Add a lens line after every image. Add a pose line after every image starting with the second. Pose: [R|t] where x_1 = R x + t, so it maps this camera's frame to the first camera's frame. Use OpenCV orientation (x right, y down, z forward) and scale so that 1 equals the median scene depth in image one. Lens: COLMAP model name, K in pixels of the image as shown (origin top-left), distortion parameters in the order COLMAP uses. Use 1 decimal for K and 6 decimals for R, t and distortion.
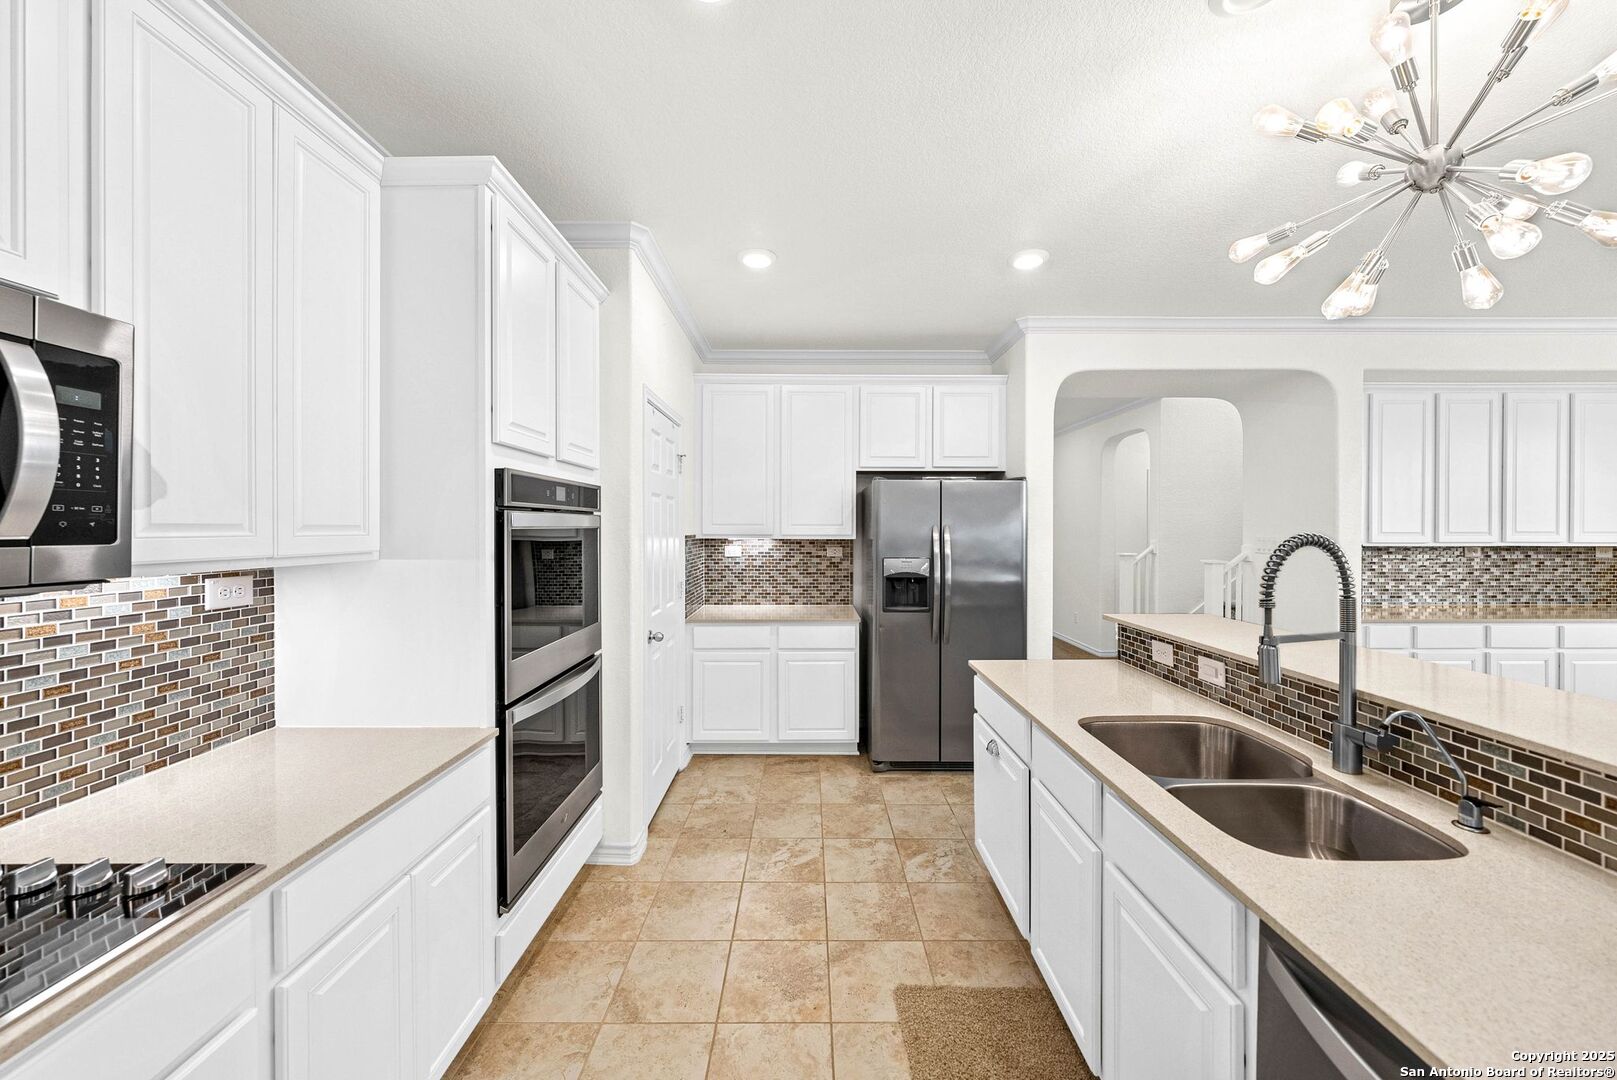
lens RADIAL K [[550.2, 0, 808.5], [0, 550.2, 540.0], [0, 0, 1]] dist [0.000343, 0.000022]
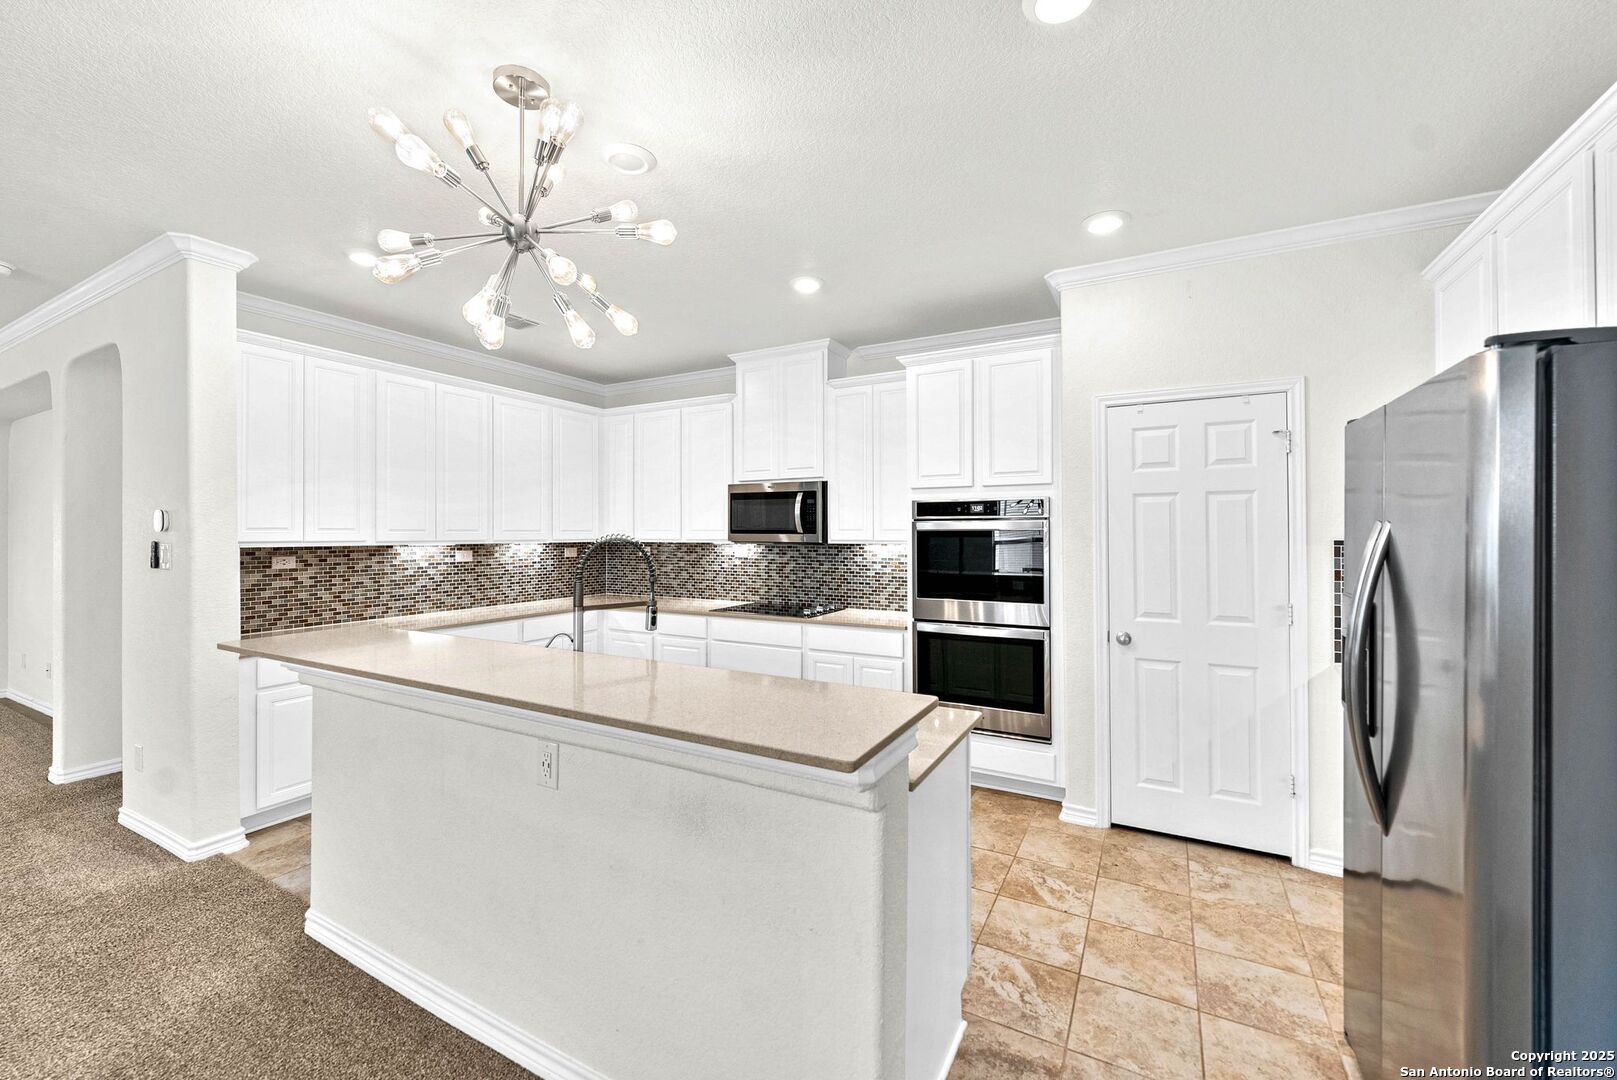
lens RADIAL K [[644.5, 0, 808.5], [0, 644.5, 540.0], [0, 0, 1]] dist [0.000219, 0.000028]
pose [[-0.482431, 0.003041, -0.875929, 1.042937], [-0.010476, 0.999902, 0.009241, 0.001686], [0.875872, 0.013635, -0.482352, 1.114200]]
